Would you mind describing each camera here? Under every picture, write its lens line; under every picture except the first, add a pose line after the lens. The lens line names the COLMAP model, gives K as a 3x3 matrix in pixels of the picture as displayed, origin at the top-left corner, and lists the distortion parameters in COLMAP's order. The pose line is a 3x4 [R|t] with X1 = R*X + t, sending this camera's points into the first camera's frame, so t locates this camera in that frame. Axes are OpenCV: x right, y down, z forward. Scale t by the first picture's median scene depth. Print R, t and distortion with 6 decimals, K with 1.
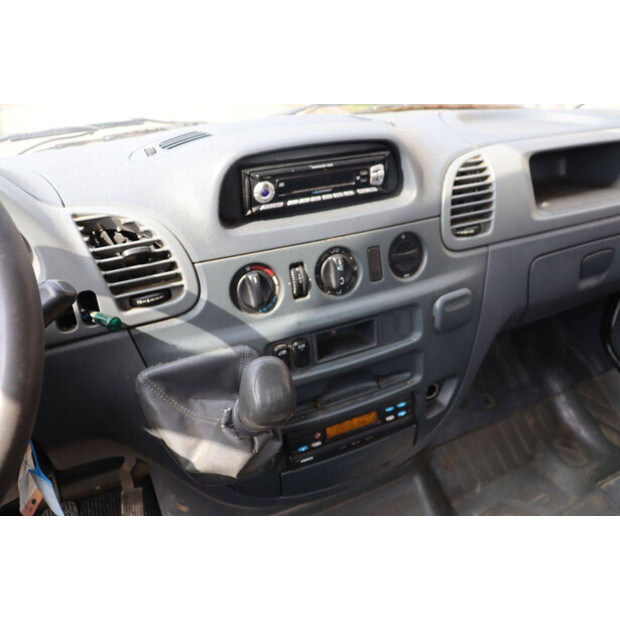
lens RADIAL K [[521.0, 0, 311.1], [0, 521.0, 299.4], [0, 0, 1]] dist [-0.182259, 0.177128]
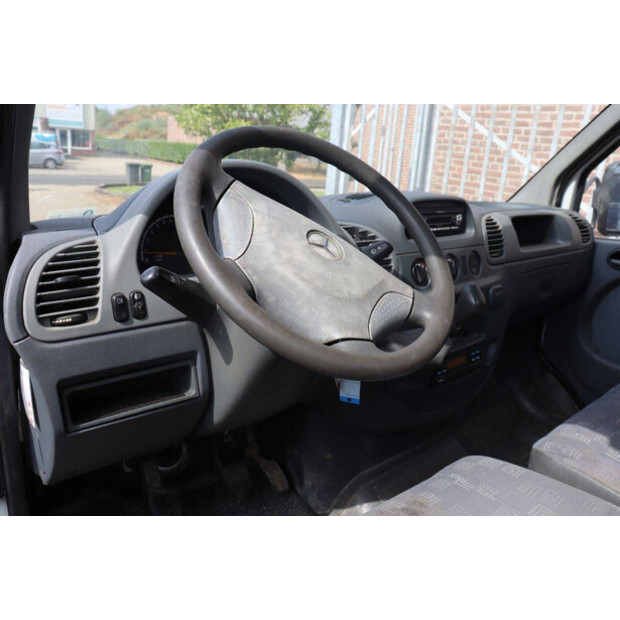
lens RADIAL K [[521.0, 0, 311.1], [0, 521.0, 299.4], [0, 0, 1]] dist [-0.182259, 0.177128]
pose [[0.966973, -0.019912, 0.254099, -0.769452], [0.078905, 0.971354, -0.224154, 0.366296], [-0.242357, 0.236800, 0.940845, -0.486699]]
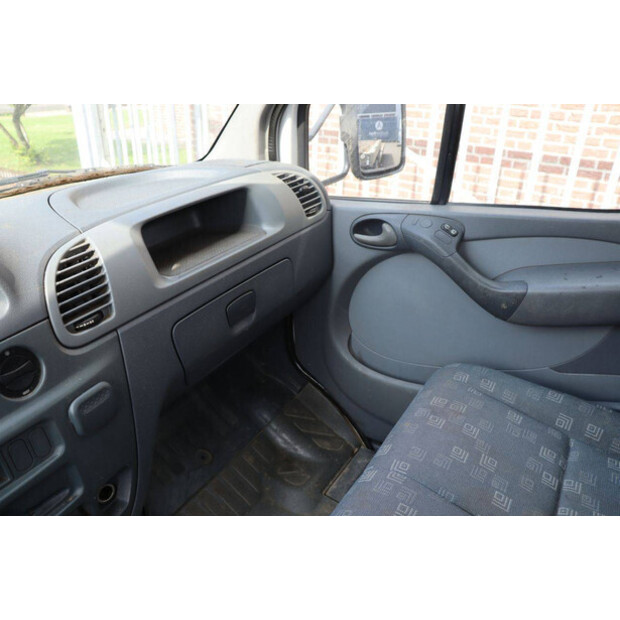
lens RADIAL K [[521.0, 0, 311.1], [0, 521.0, 299.4], [0, 0, 1]] dist [-0.182259, 0.177128]
pose [[0.840855, -0.250393, 0.479860, 0.213164], [0.286368, 0.958118, -0.001851, -0.053712], [-0.459299, 0.138973, 0.877343, -0.015422]]
